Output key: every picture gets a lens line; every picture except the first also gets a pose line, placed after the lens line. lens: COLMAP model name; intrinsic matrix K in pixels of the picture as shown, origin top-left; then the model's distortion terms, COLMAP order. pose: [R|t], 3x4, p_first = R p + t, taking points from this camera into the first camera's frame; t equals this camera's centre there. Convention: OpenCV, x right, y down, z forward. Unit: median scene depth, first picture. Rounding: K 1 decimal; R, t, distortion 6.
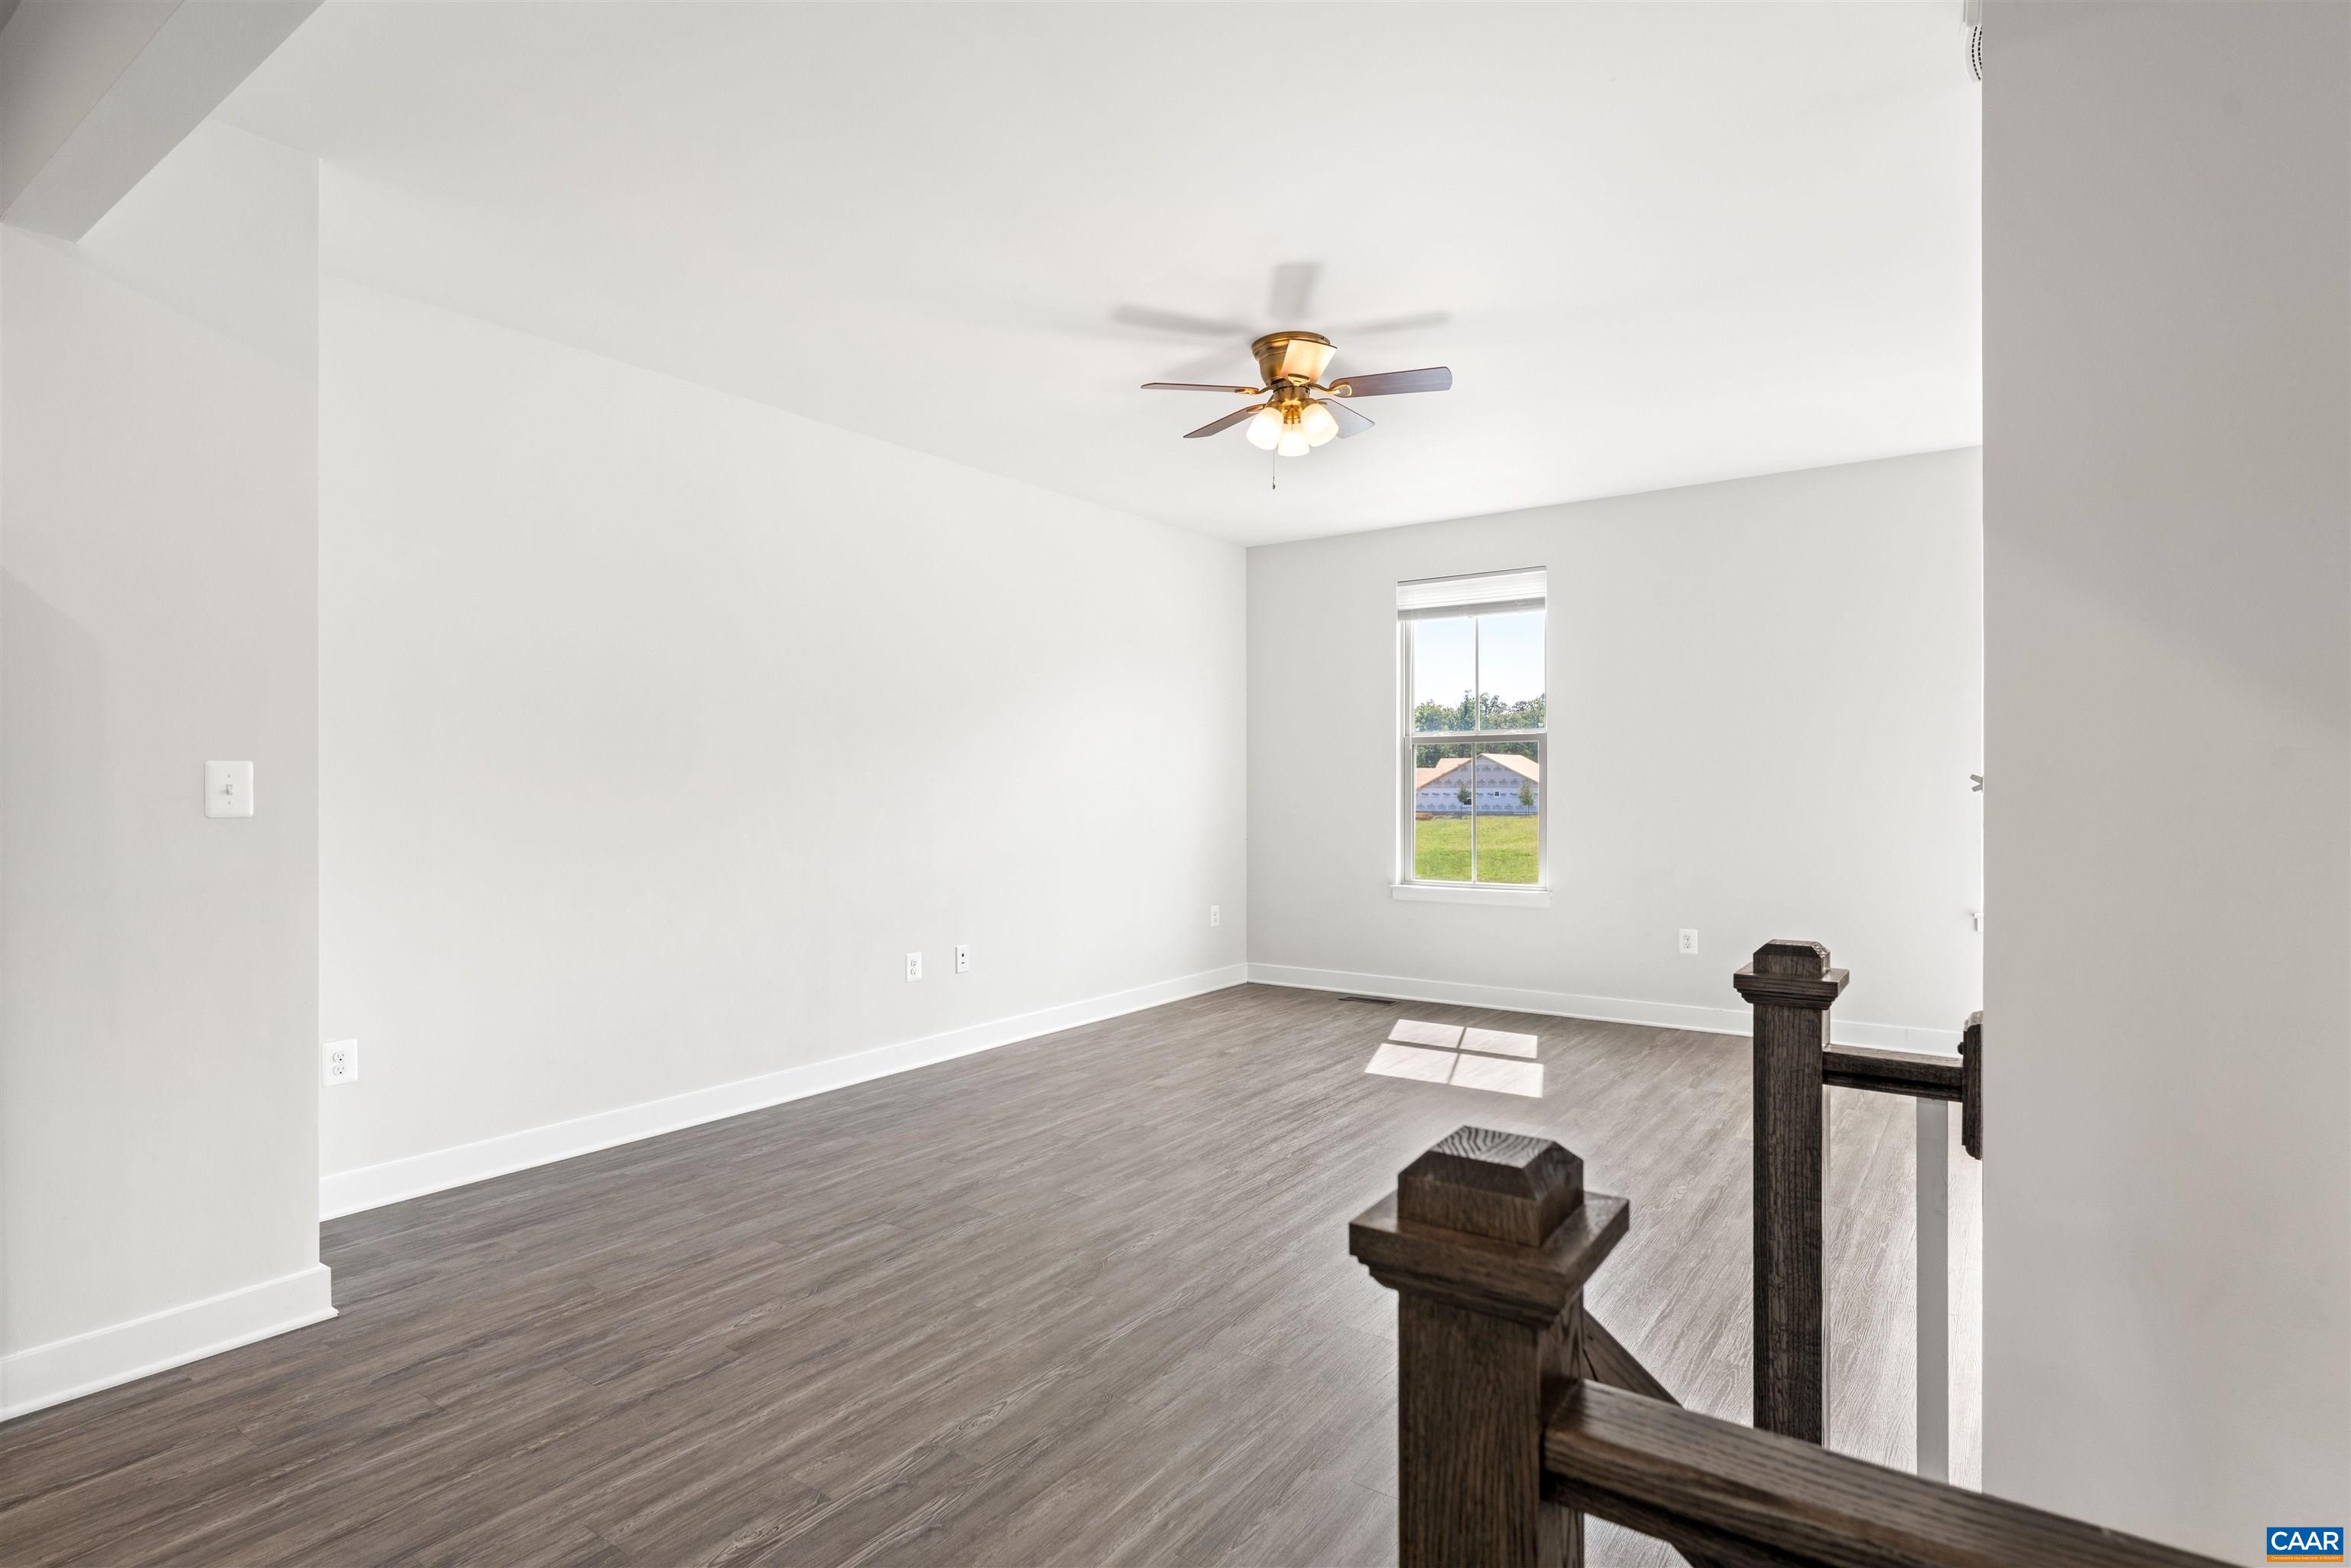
lens RADIAL K [[1204.1, 0, 1175.5], [0, 1204.1, 784.0], [0, 0, 1]] dist [-0.002216, -0.000104]
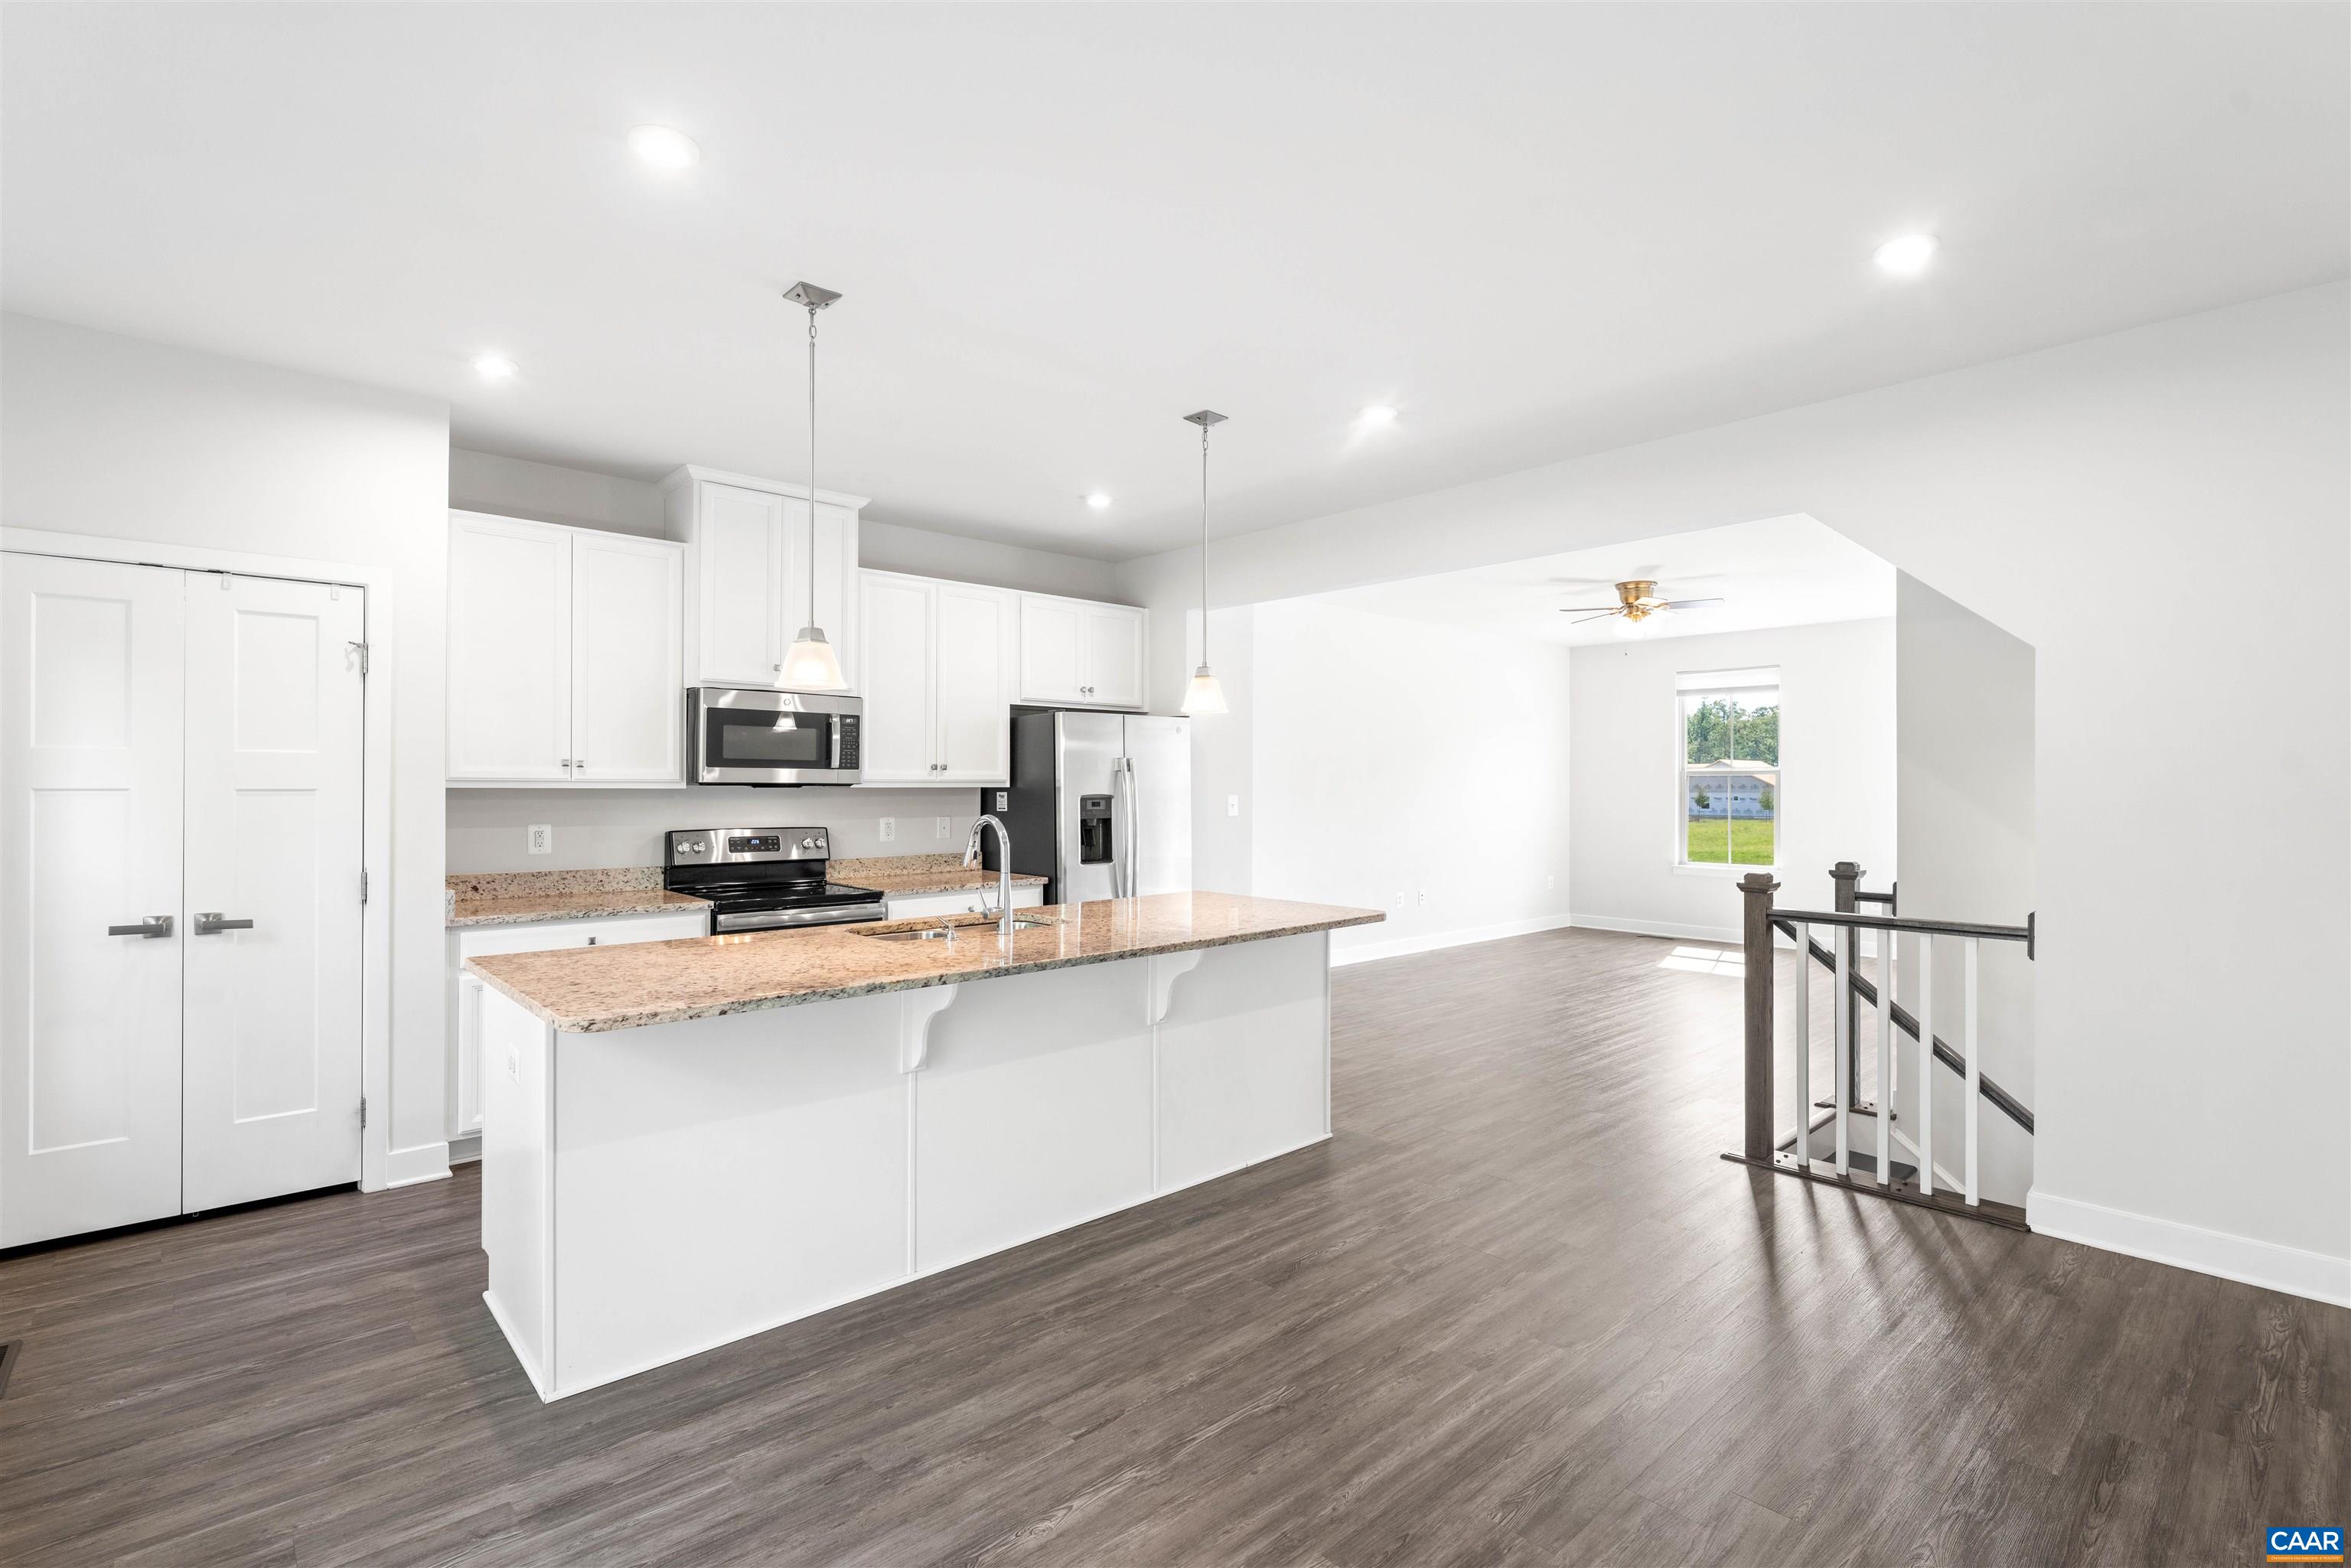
lens RADIAL K [[1092.6, 0, 1160.7], [0, 1092.6, 773.4], [0, 0, 1]] dist [0.000018, -0.000582]
pose [[0.975214, 0.004086, -0.221226, -0.171336], [-0.006315, 0.999936, -0.009371, -0.019451], [0.221174, 0.010536, 0.975178, -0.591540]]
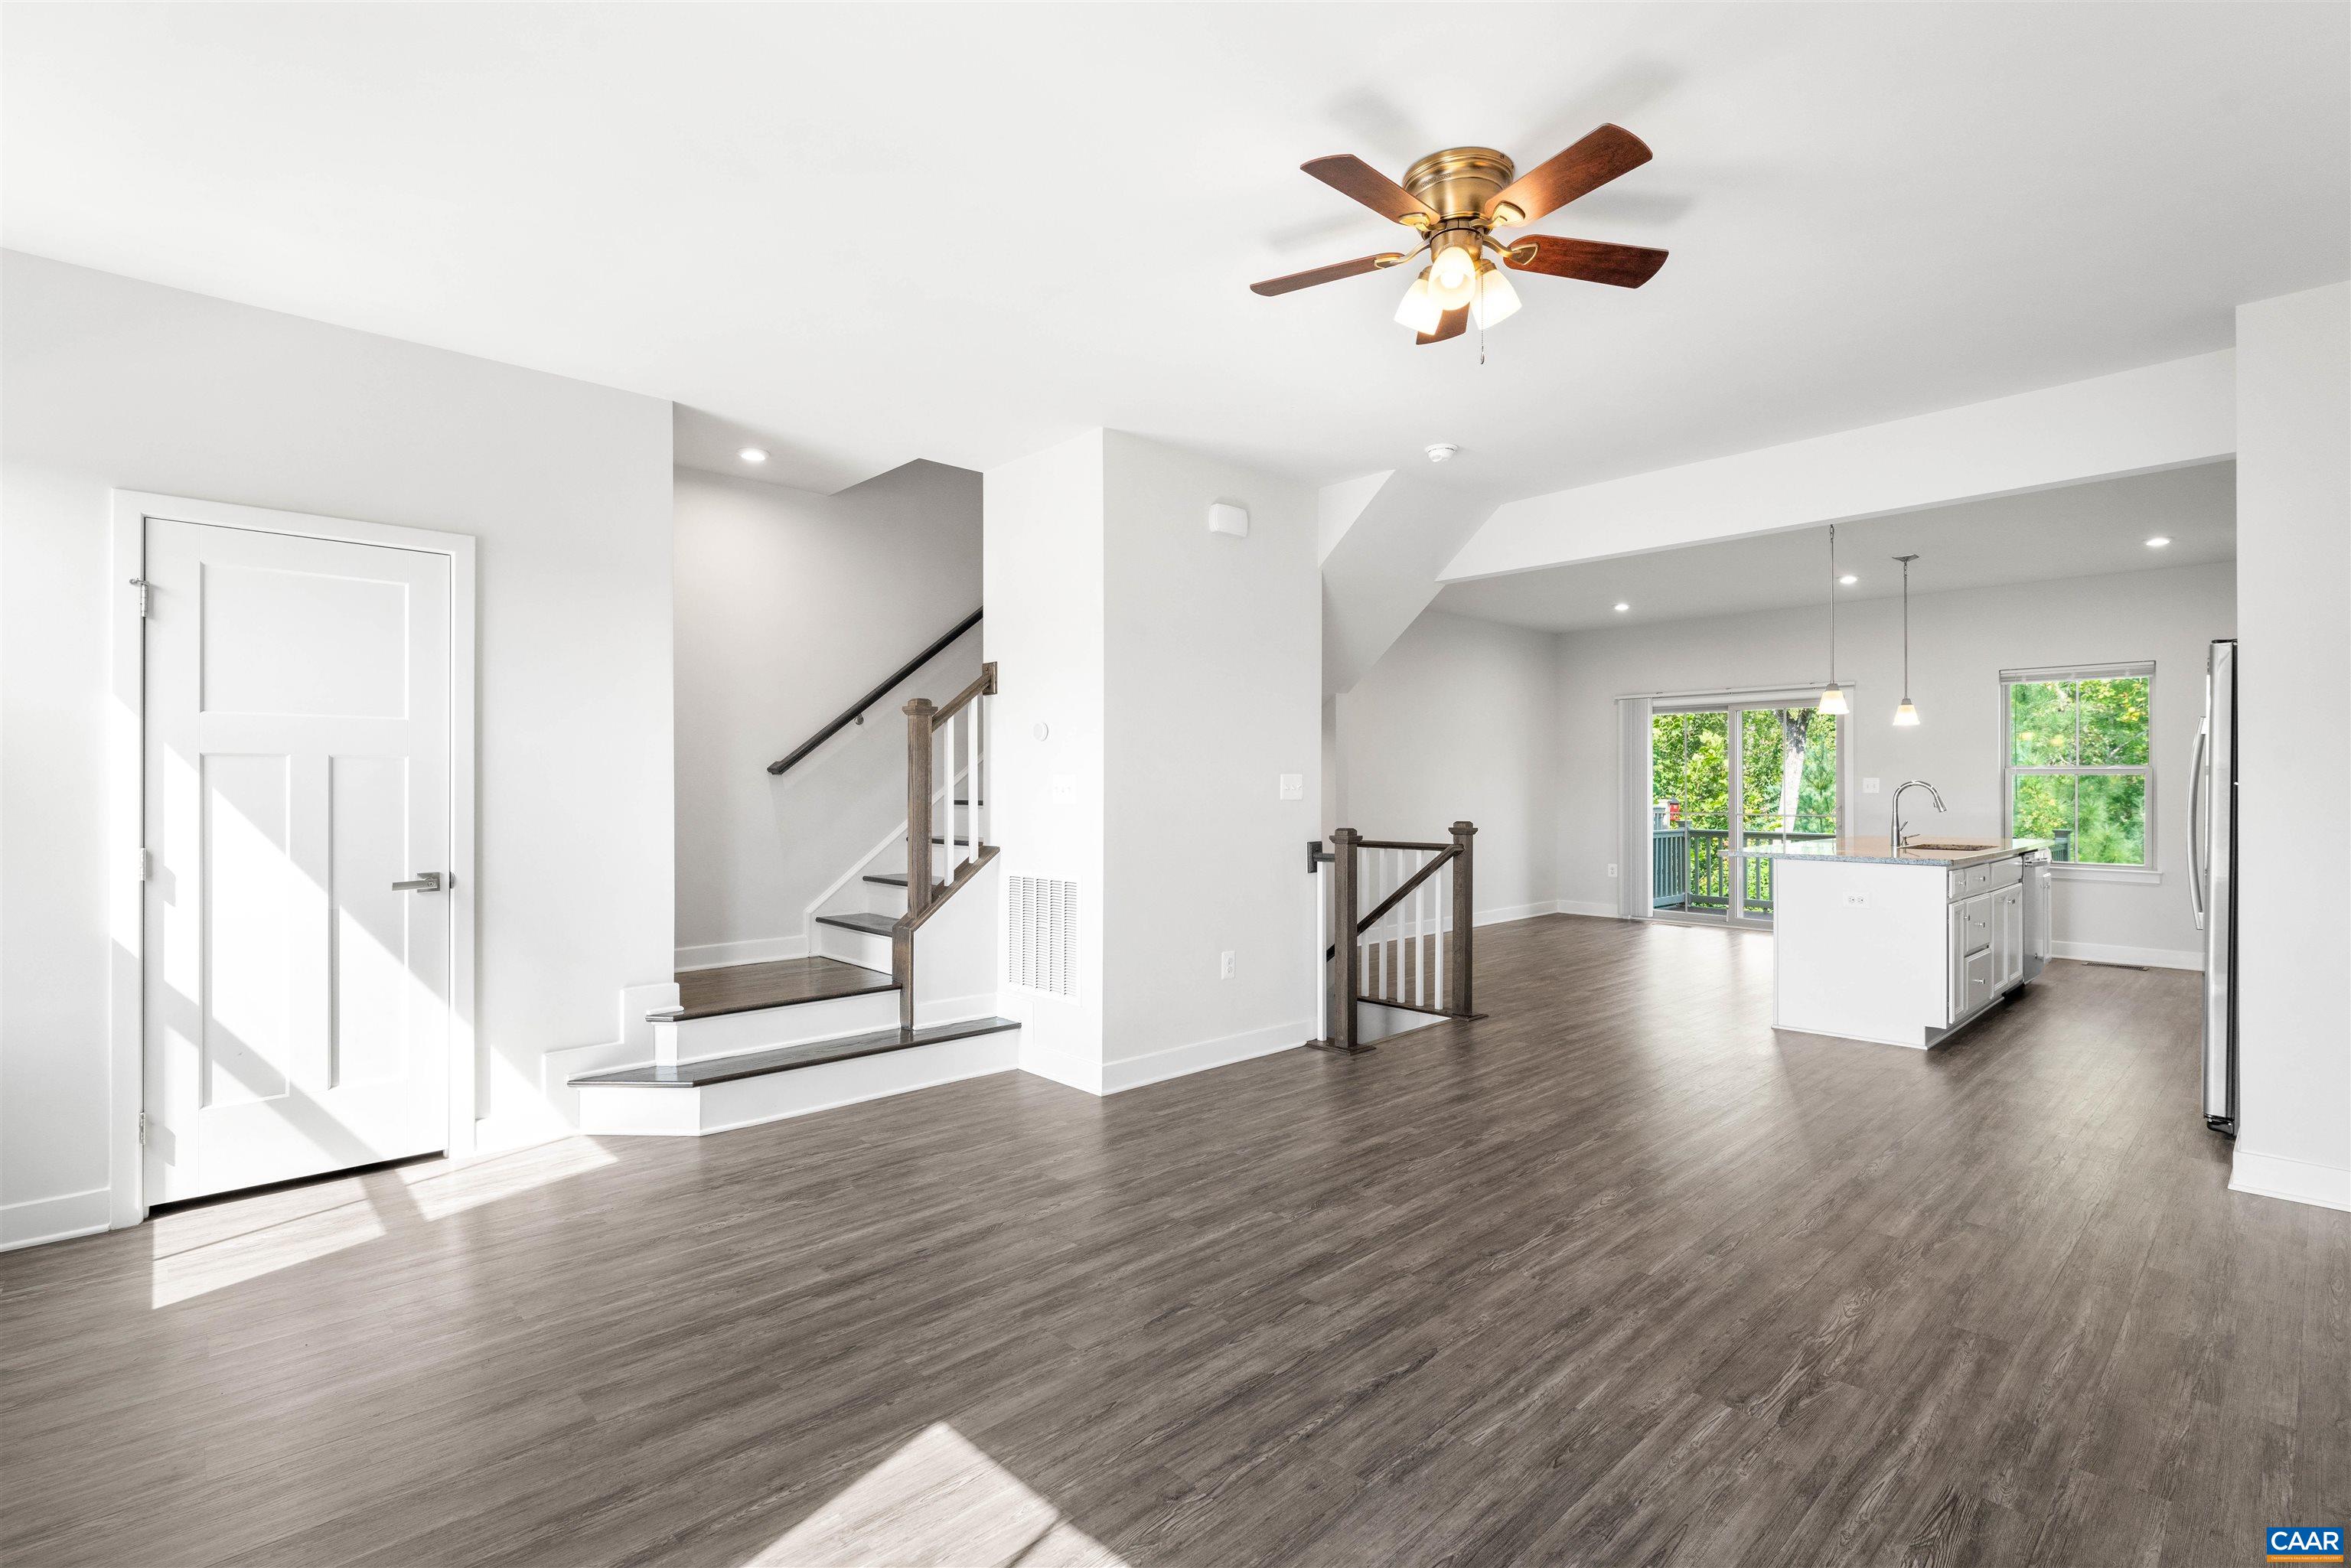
lens RADIAL K [[1090.7, 0, 1165.5], [0, 1090.7, 787.5], [0, 0, 1]] dist [0.000283, -0.000043]
pose [[-0.979529, 0.003969, 0.201265, 0.086579], [0.005229, 0.999970, 0.005728, -0.003209], [-0.201236, 0.006664, -0.979520, 1.064453]]
